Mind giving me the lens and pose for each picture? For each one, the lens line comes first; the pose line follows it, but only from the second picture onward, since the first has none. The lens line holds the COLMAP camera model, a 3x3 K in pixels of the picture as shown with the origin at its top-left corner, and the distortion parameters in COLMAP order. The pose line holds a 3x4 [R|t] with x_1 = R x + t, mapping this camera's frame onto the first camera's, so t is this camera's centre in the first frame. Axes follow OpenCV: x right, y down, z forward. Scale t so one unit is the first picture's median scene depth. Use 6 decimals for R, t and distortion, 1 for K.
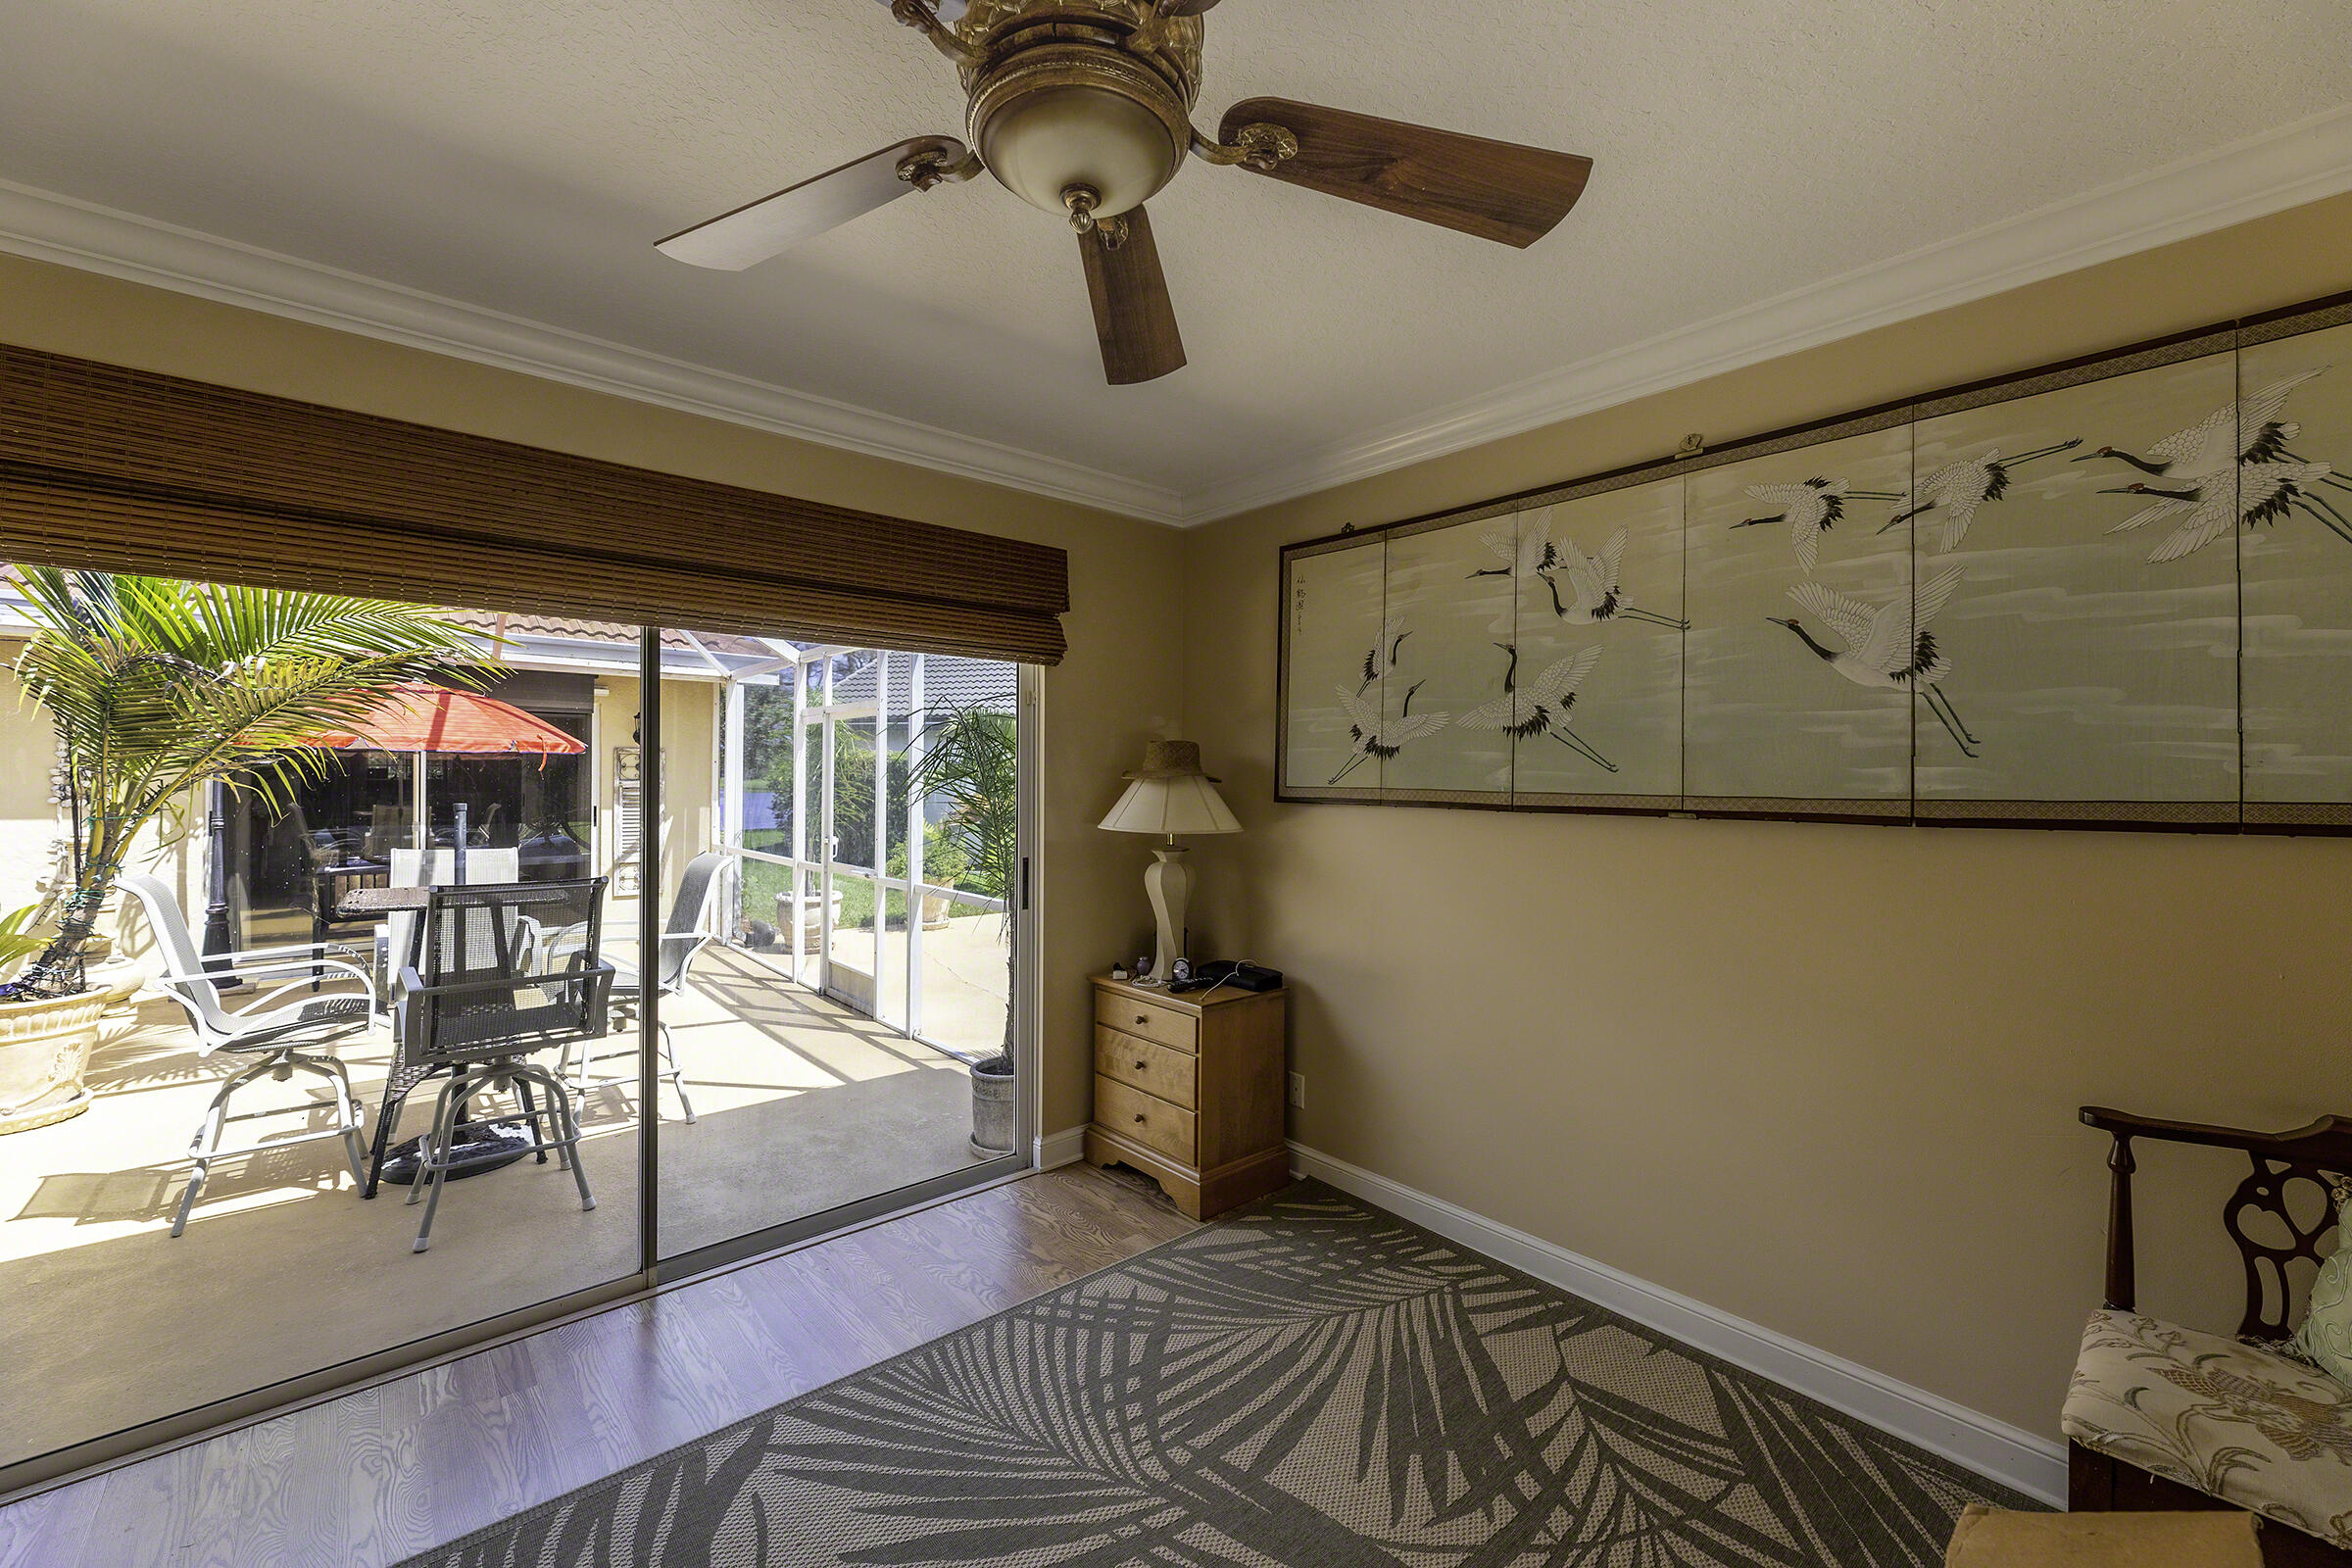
lens RADIAL K [[937.2, 0, 1184.9], [0, 937.2, 773.9], [0, 0, 1]] dist [0.001006, 0.001021]
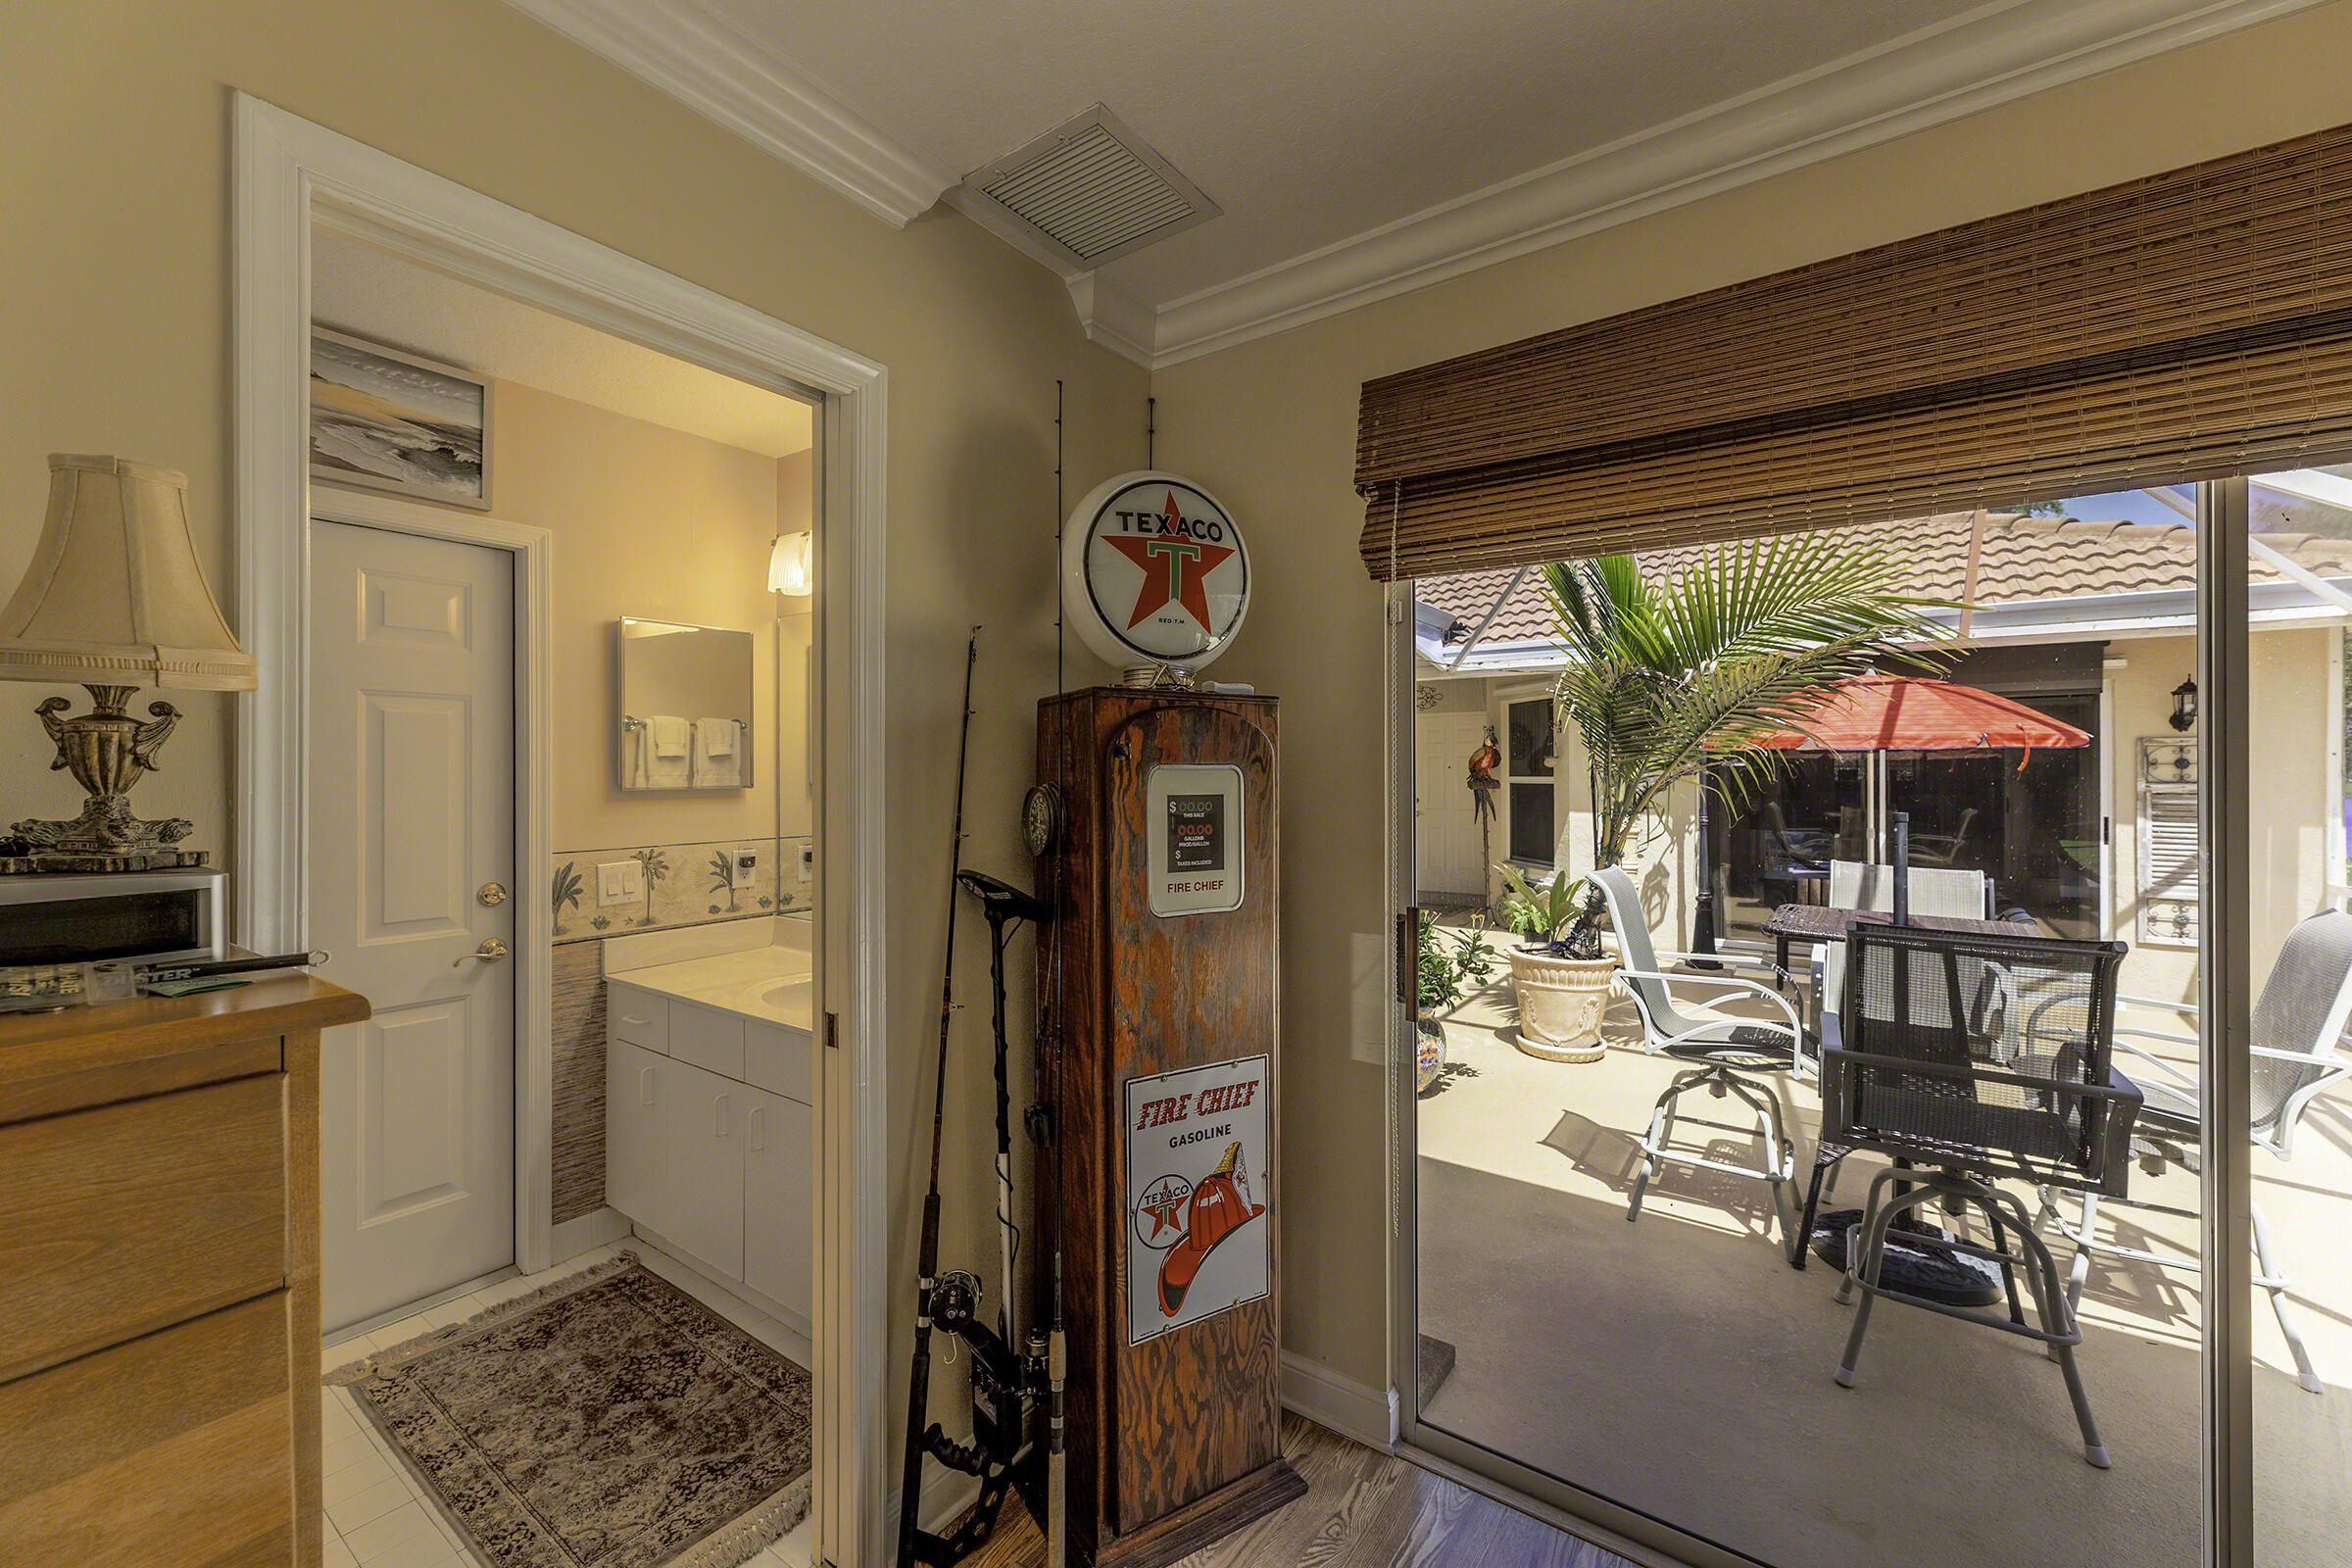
lens RADIAL K [[937.2, 0, 1184.9], [0, 937.2, 773.9], [0, 0, 1]] dist [0.001006, 0.001021]
pose [[0.229984, -0.005233, -0.973180, -0.133651], [0.004214, 0.999982, -0.004381, -0.000093], [0.973185, -0.003093, 0.230001, 0.218172]]
